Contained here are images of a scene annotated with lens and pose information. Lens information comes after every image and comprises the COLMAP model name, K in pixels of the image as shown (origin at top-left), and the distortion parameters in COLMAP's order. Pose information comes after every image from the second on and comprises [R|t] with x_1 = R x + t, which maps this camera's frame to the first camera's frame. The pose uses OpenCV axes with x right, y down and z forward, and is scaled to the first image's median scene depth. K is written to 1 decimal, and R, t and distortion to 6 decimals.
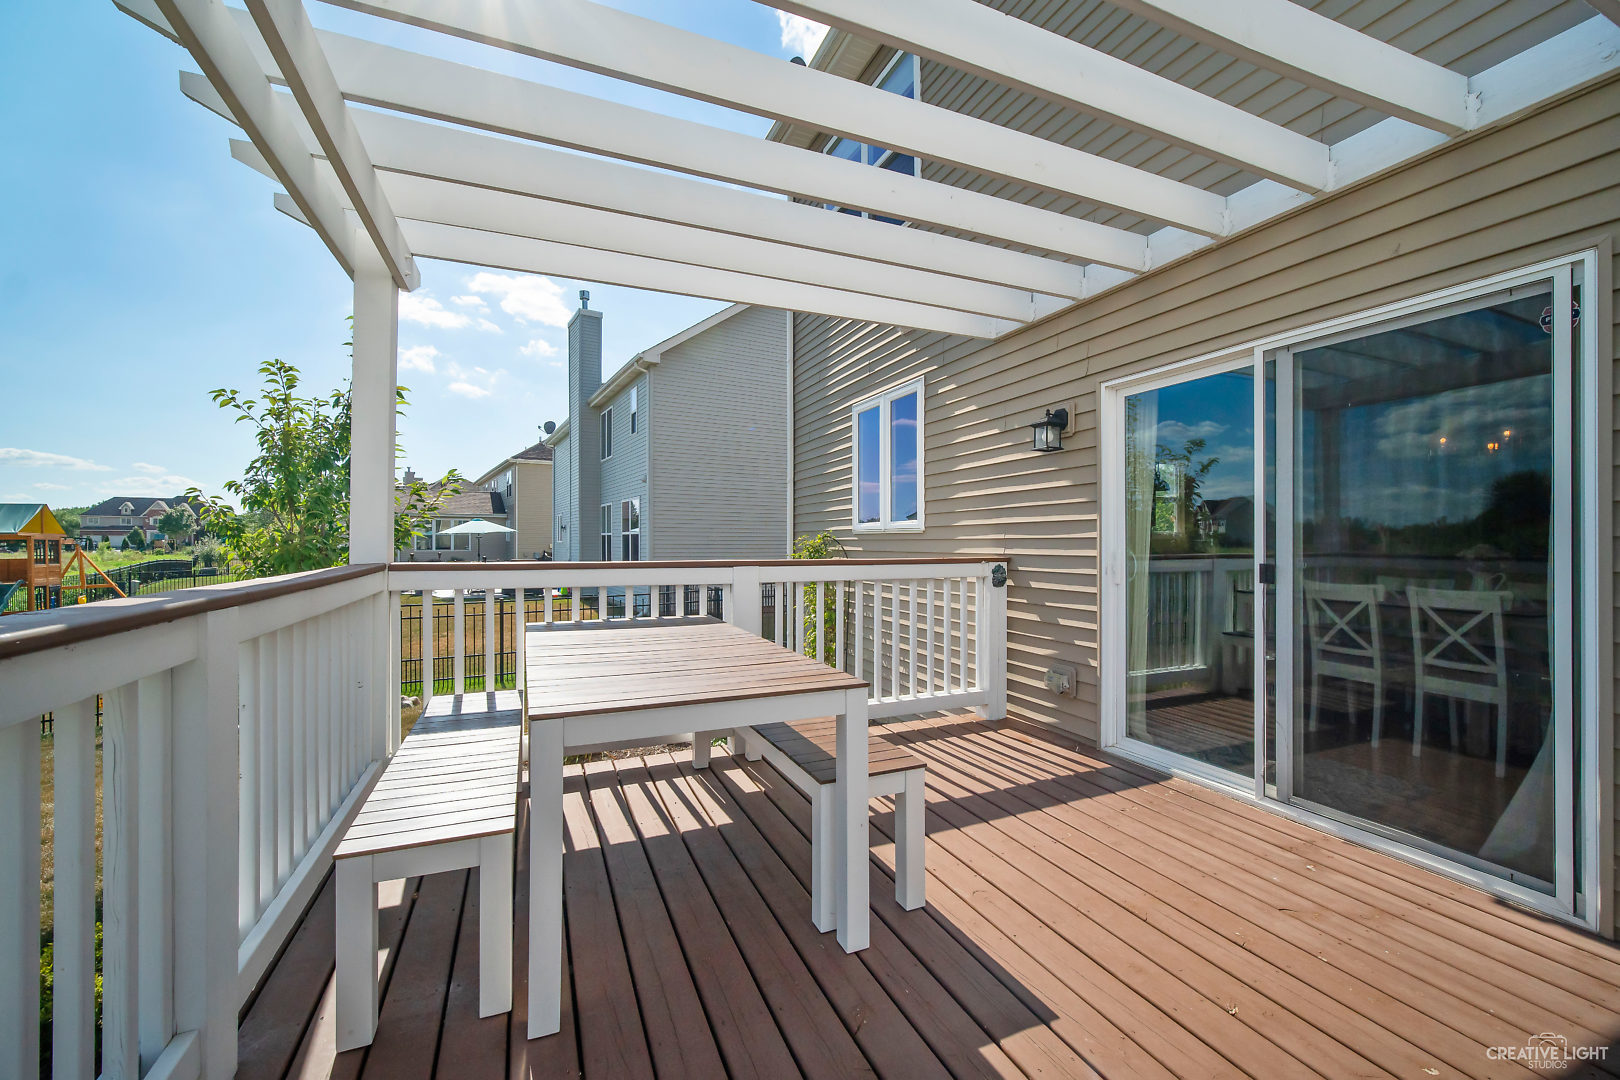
lens RADIAL K [[641.5, 0, 810.0], [0, 641.5, 540.0], [0, 0, 1]] dist [0.000152, -0.000048]
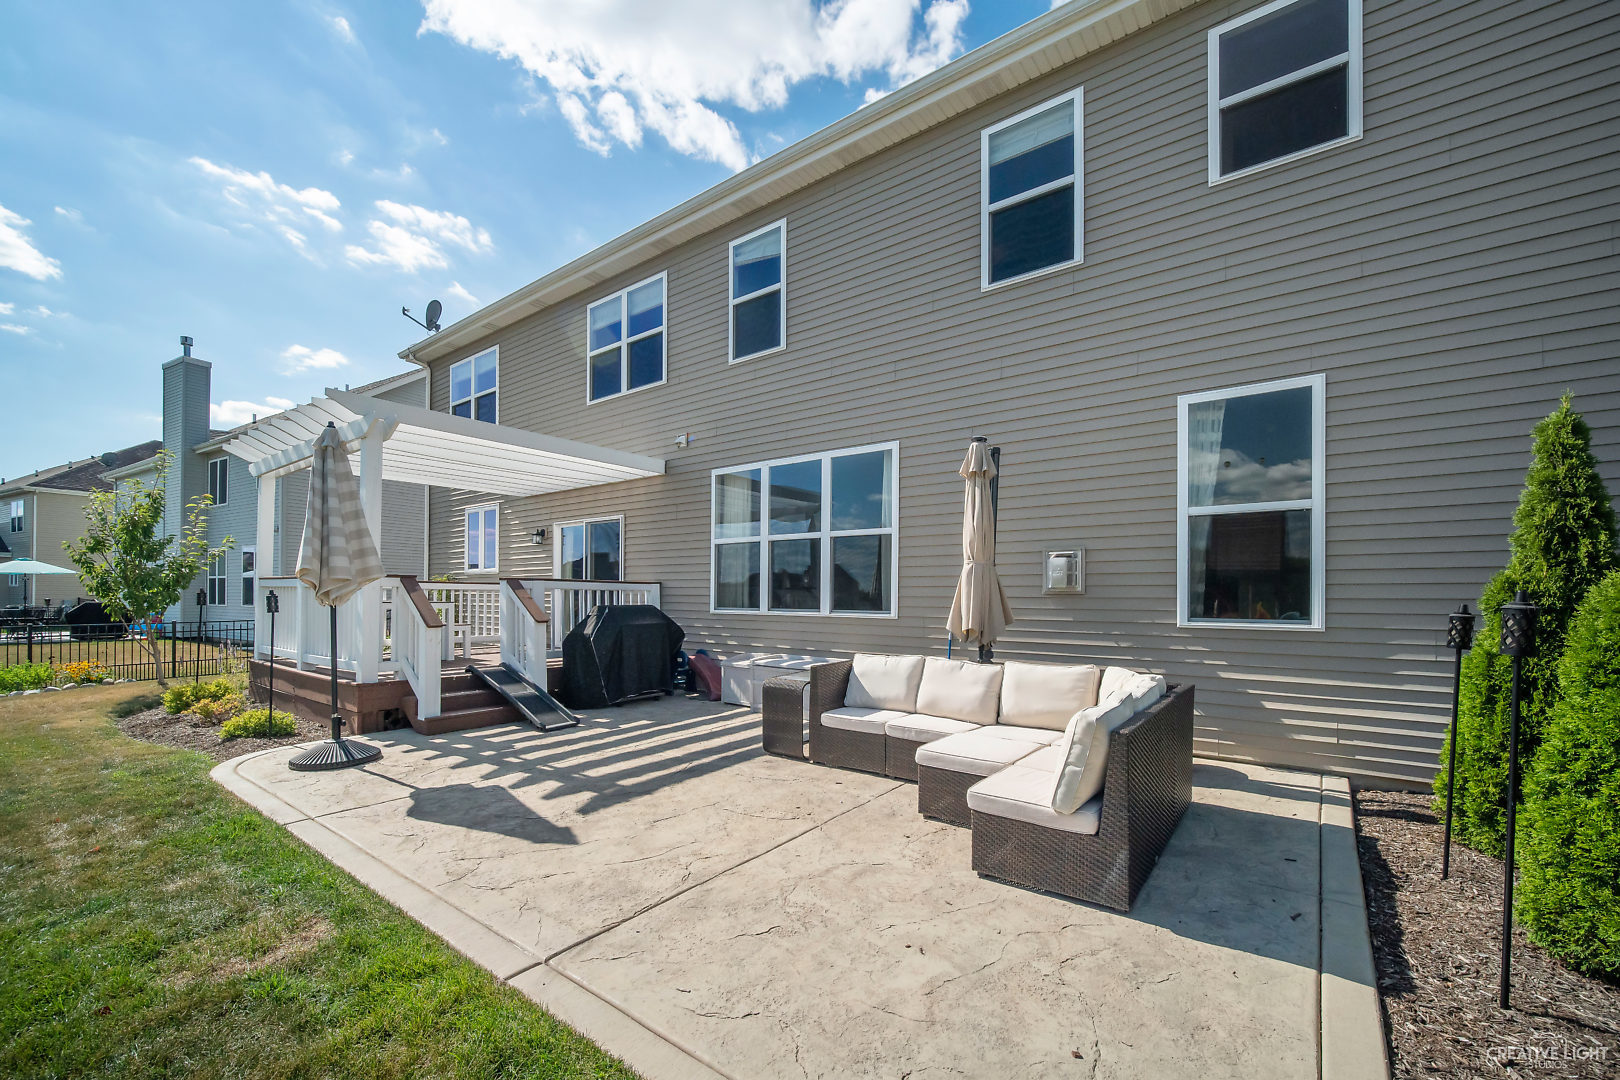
lens RADIAL K [[652.4, 0, 803.9], [0, 652.4, 584.0], [0, 0, 1]] dist [-0.001162, -0.000152]
pose [[0.870587, 0.013852, 0.491819, -0.010764], [-0.005887, 0.999825, -0.017740, 0.056060], [-0.491979, 0.012549, 0.870517, -1.436123]]
